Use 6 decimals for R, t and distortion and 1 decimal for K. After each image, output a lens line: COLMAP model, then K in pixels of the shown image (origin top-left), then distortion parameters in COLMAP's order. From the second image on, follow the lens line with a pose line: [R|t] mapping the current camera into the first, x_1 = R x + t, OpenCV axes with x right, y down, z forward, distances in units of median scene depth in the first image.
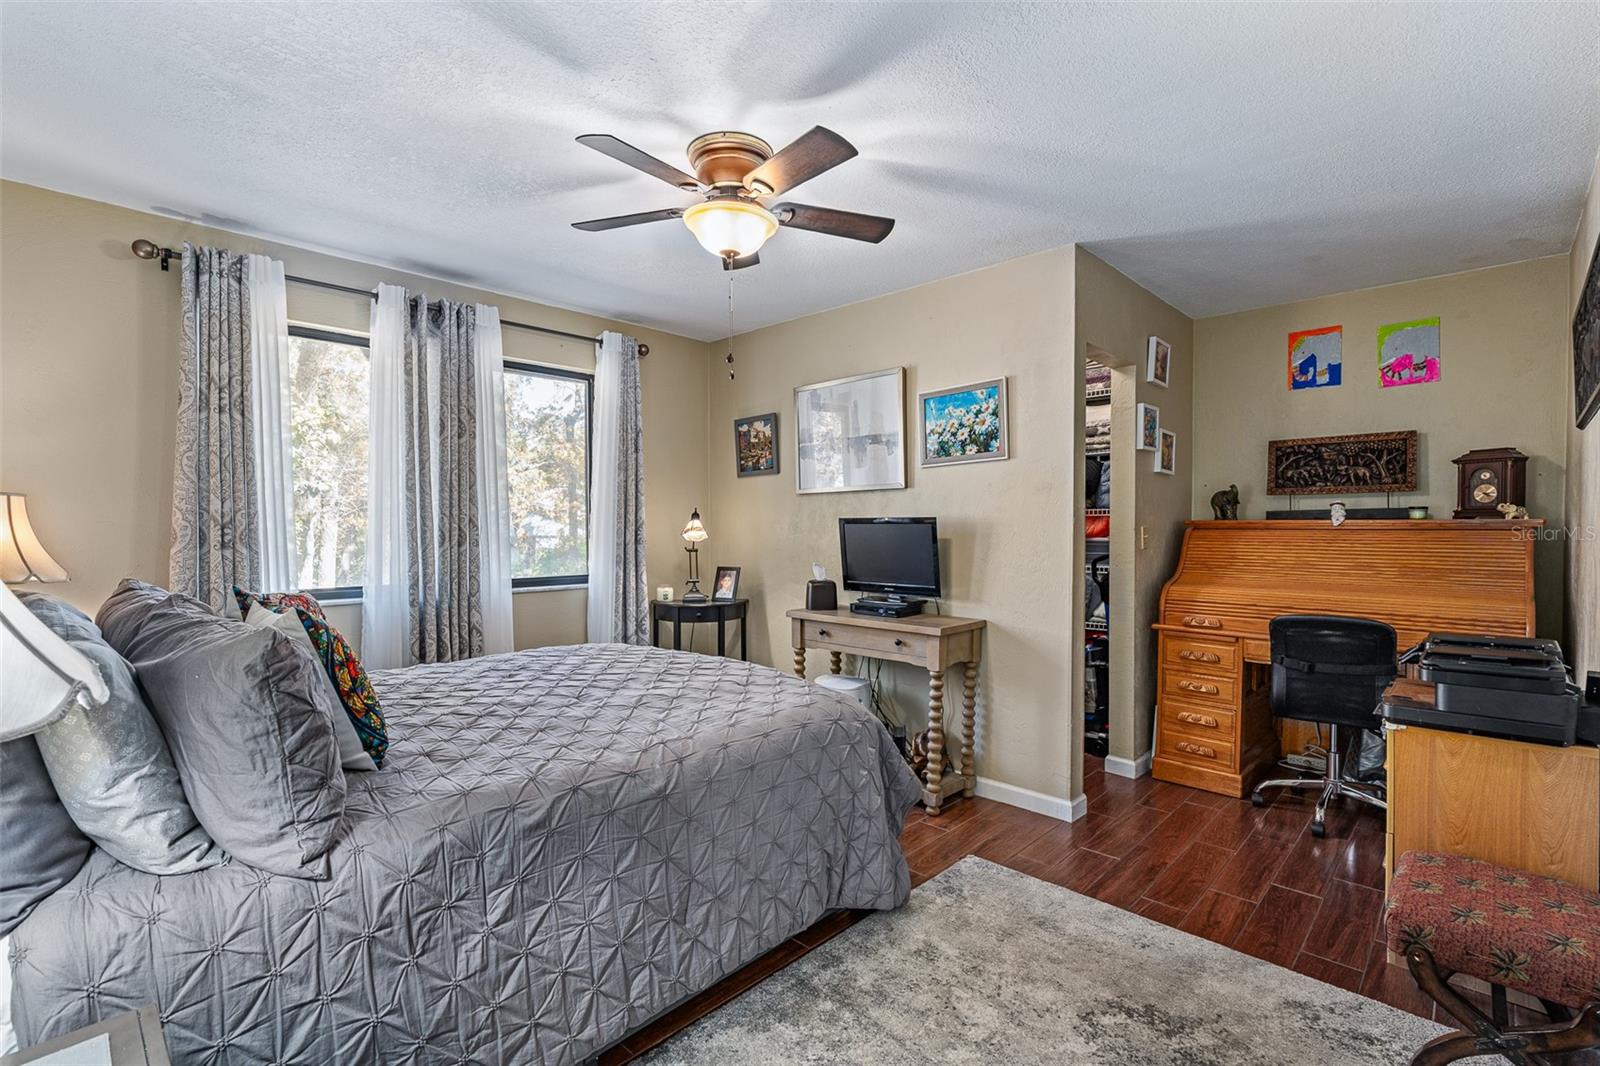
lens RADIAL K [[725.1, 0, 803.4], [0, 725.1, 528.2], [0, 0, 1]] dist [-0.004404, 0.000301]
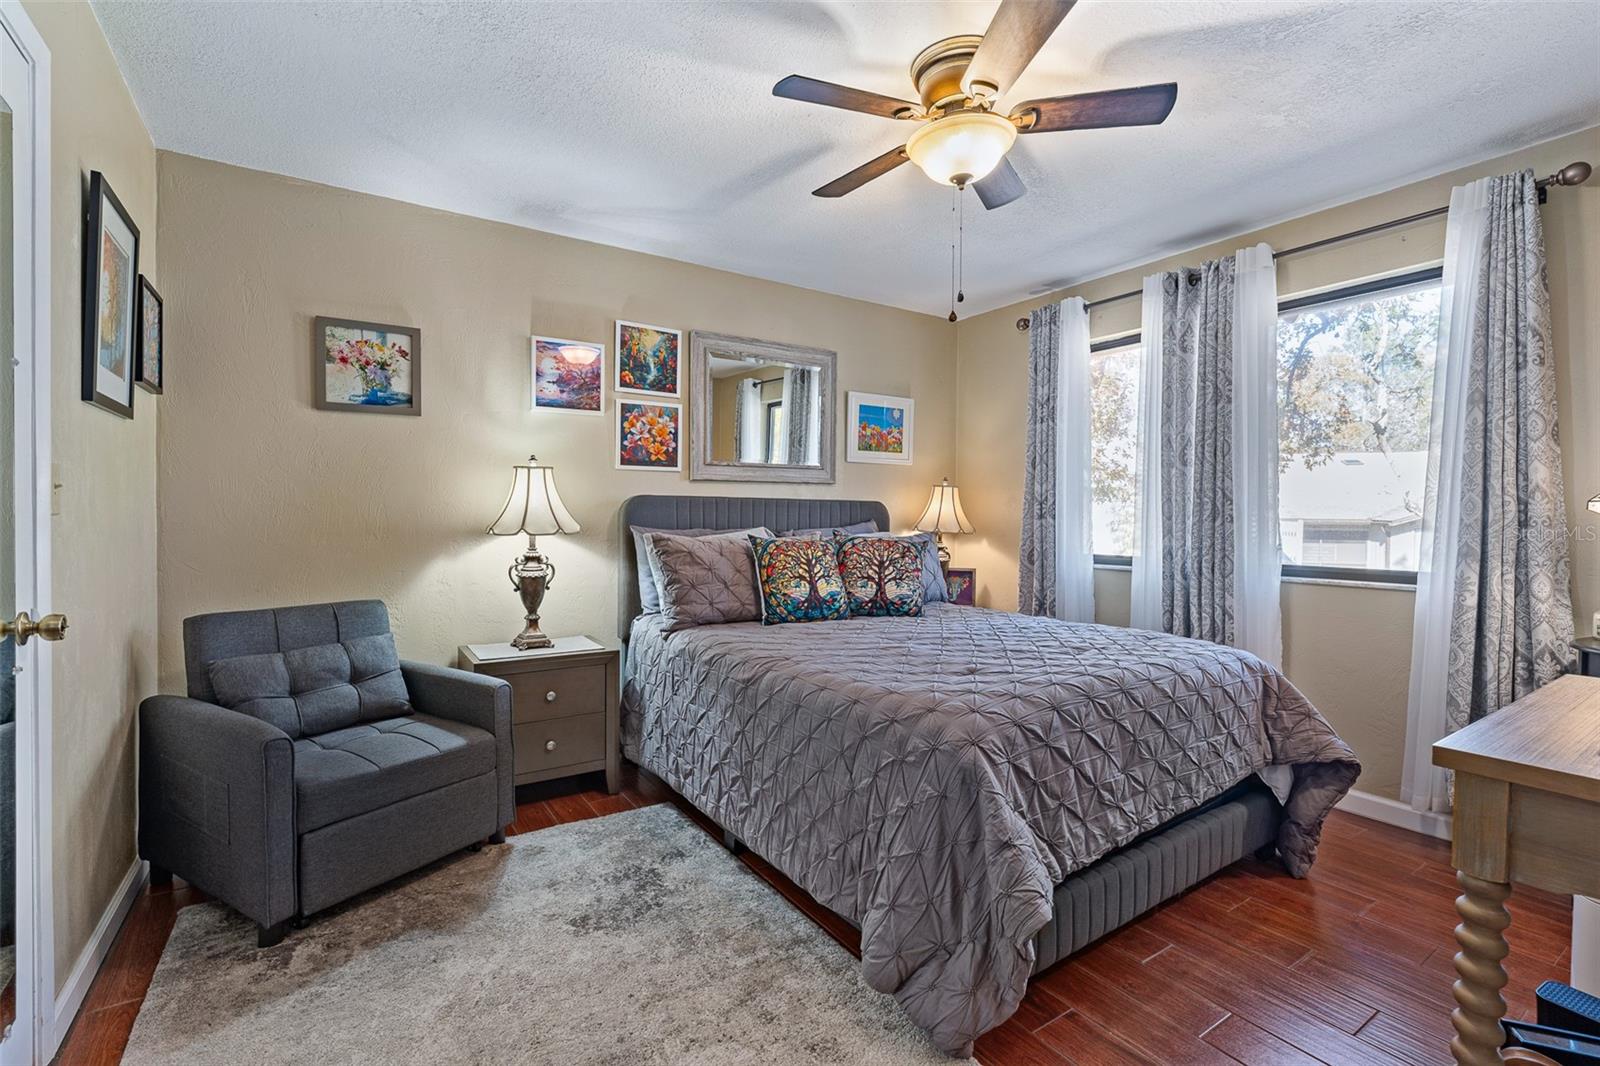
lens RADIAL K [[725.1, 0, 803.4], [0, 725.1, 528.2], [0, 0, 1]] dist [-0.004404, 0.000301]
pose [[-0.222928, 0.030005, -0.974373, 0.576735], [-0.001016, 0.999519, 0.031012, 0.003248], [0.974834, 0.007903, -0.222790, 0.717009]]
